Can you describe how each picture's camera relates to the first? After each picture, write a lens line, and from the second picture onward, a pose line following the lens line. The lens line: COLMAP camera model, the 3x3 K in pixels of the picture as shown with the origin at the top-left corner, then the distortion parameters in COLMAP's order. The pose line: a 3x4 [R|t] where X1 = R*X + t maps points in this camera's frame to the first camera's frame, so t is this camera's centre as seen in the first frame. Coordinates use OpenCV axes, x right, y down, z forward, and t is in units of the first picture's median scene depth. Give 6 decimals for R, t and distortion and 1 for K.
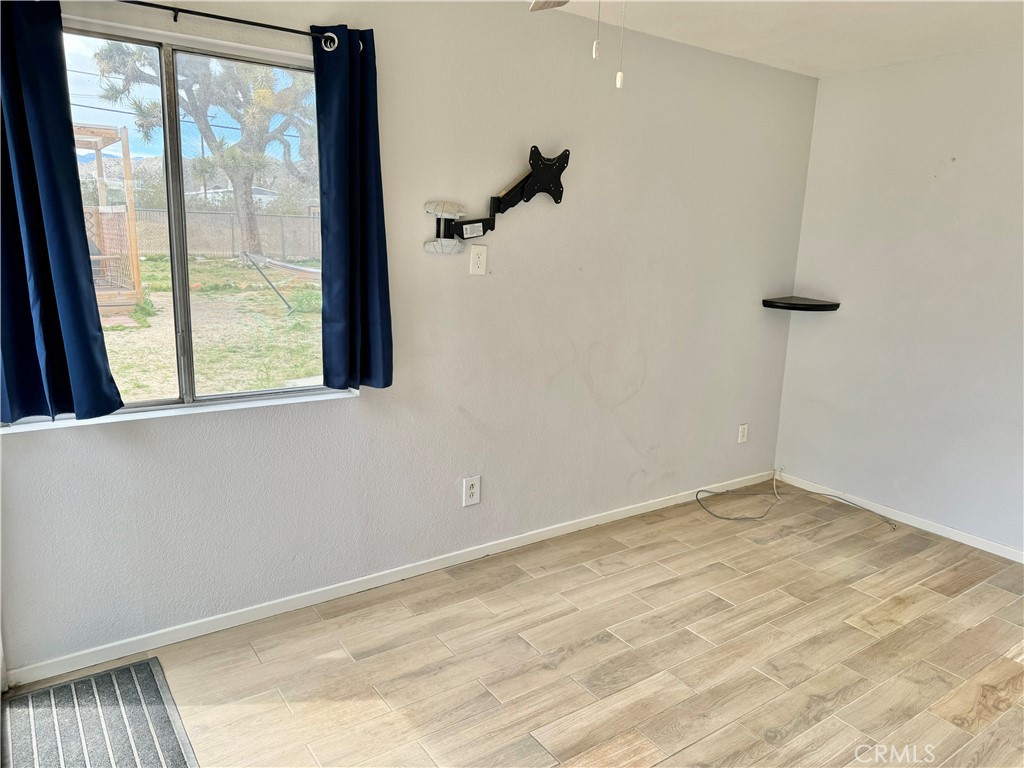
lens RADIAL K [[722.0, 0, 510.9], [0, 722.0, 386.6], [0, 0, 1]] dist [0.063287, -0.077839]
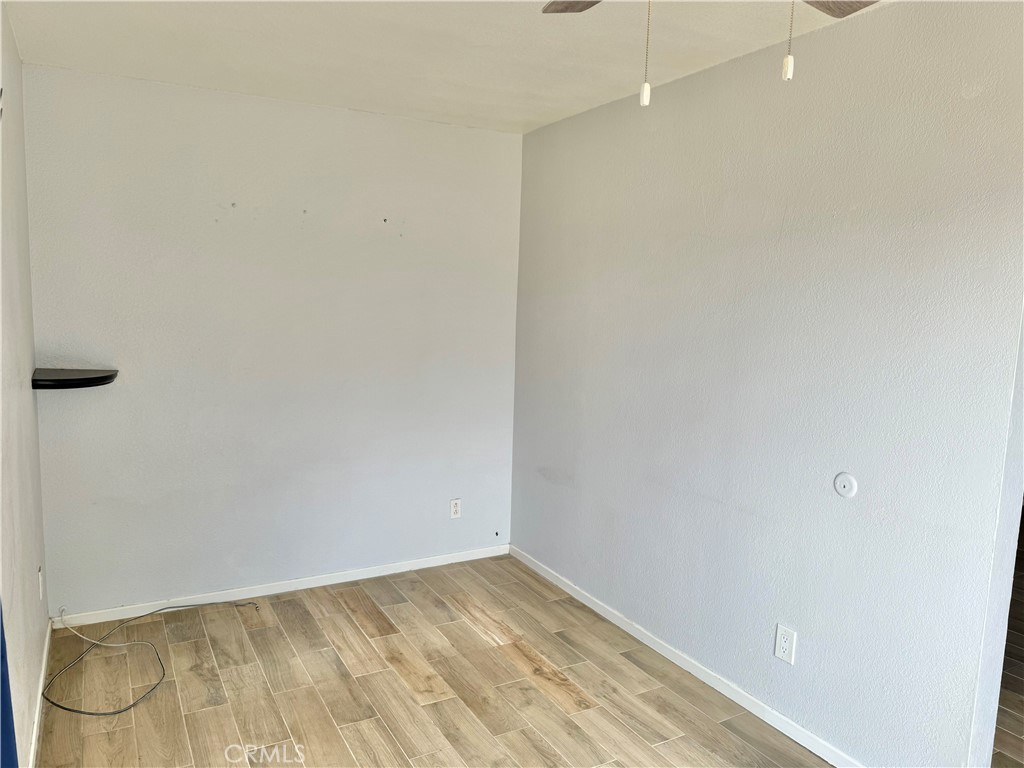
lens RADIAL K [[722.0, 0, 515.4], [0, 722.0, 387.1], [0, 0, 1]] dist [0.063287, -0.077839]
pose [[0.099963, -0.147450, 0.984005, -0.326105], [0.179217, 0.975452, 0.127962, -0.144872], [-0.978718, 0.163559, 0.123935, 0.593598]]
